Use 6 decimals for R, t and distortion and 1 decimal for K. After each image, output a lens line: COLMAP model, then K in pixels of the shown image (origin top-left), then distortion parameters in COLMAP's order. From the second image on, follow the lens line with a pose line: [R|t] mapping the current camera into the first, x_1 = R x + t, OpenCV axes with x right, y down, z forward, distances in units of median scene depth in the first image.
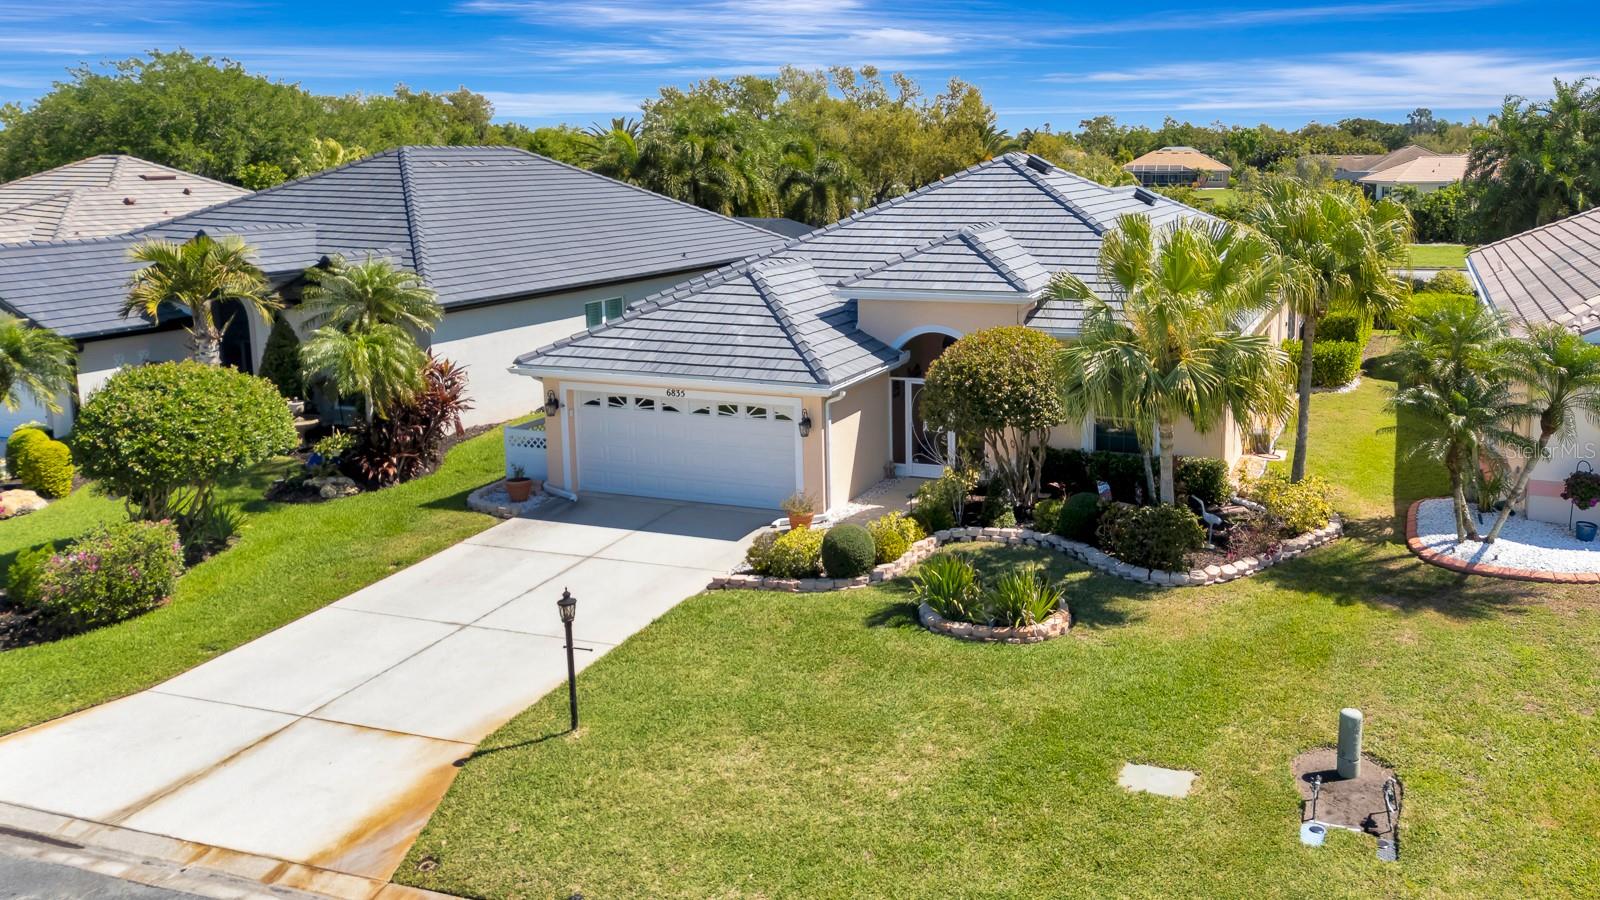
lens RADIAL K [[1378.0, 0, 848.8], [0, 1378.0, 432.6], [0, 0, 1]] dist [0.066127, -0.055814]
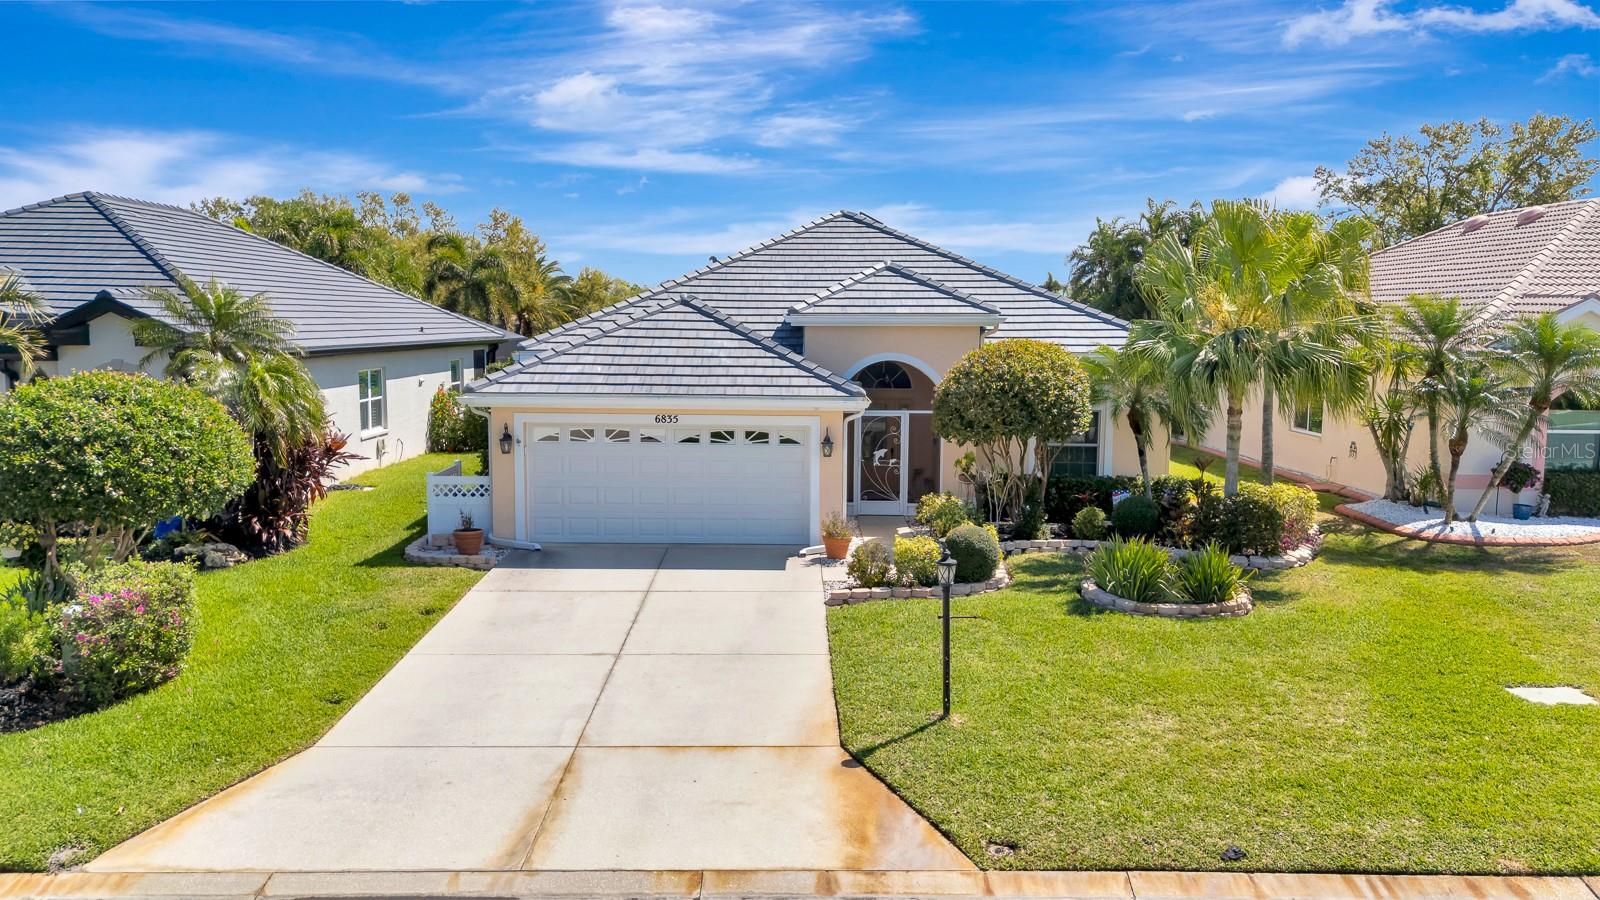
lens RADIAL K [[1378.0, 0, 792.7], [0, 1378.0, 457.2], [0, 0, 1]] dist [0.066127, -0.055814]
pose [[0.933156, -0.026889, 0.358464, -0.434030], [0.062176, 0.994242, -0.087278, 0.092544], [-0.354053, 0.103731, 0.929455, 0.172550]]
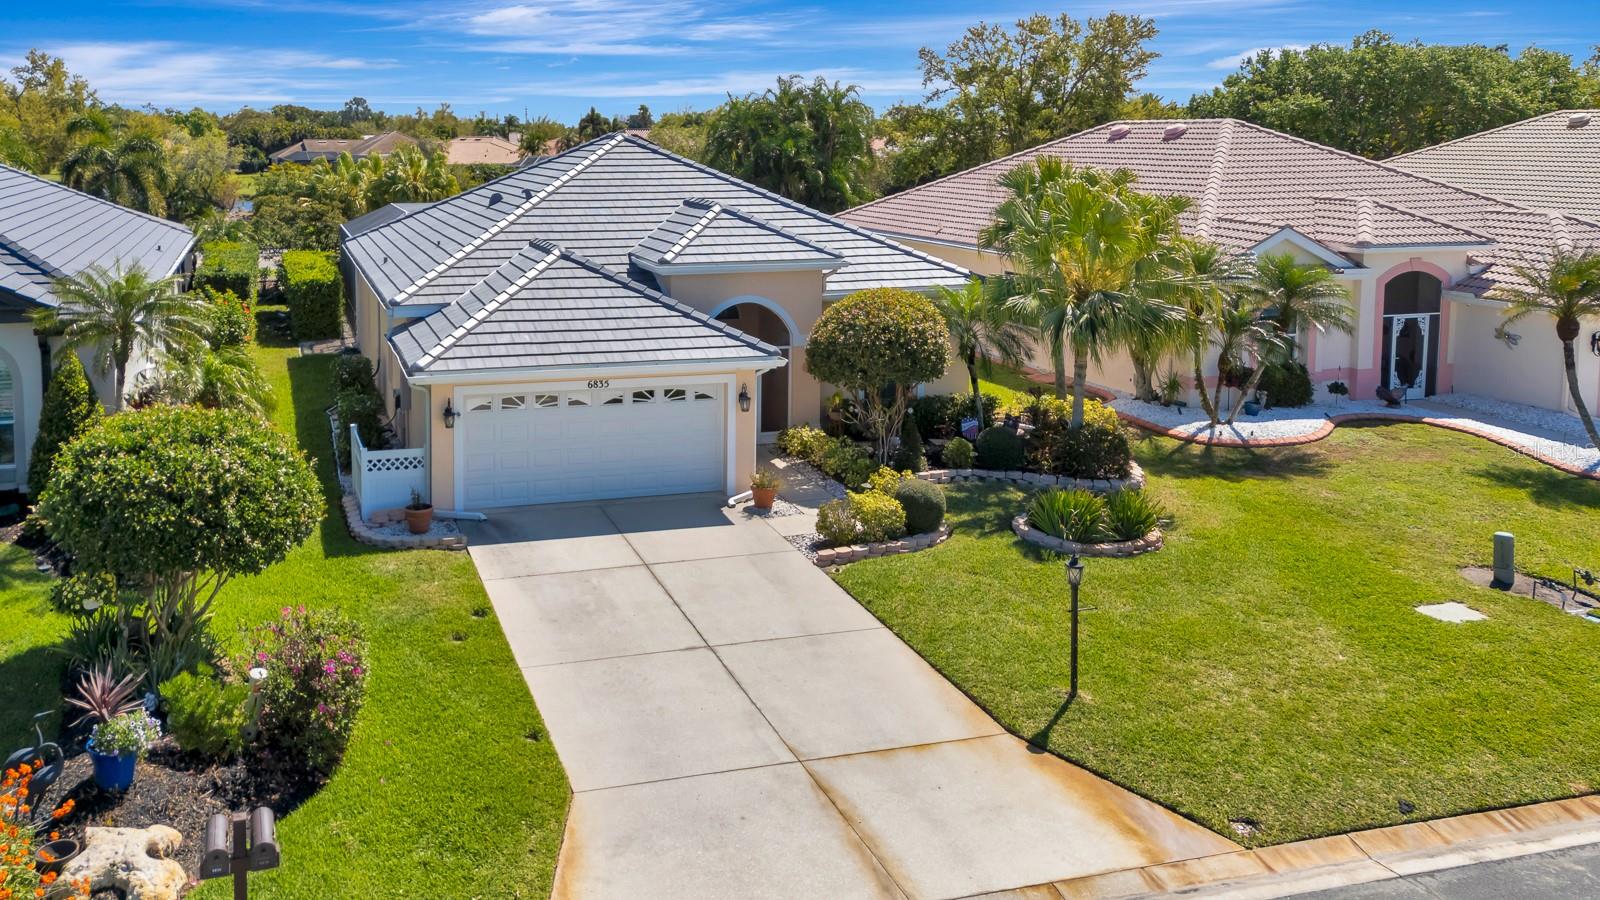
lens RADIAL K [[1378.0, 0, 683.3], [0, 1378.0, 343.4], [0, 0, 1]] dist [0.066127, -0.055814]
pose [[0.796567, -0.089269, 0.597924, -0.748503], [0.119368, 0.992791, -0.010802, -0.046051], [-0.592649, 0.079978, 0.801480, 0.250653]]
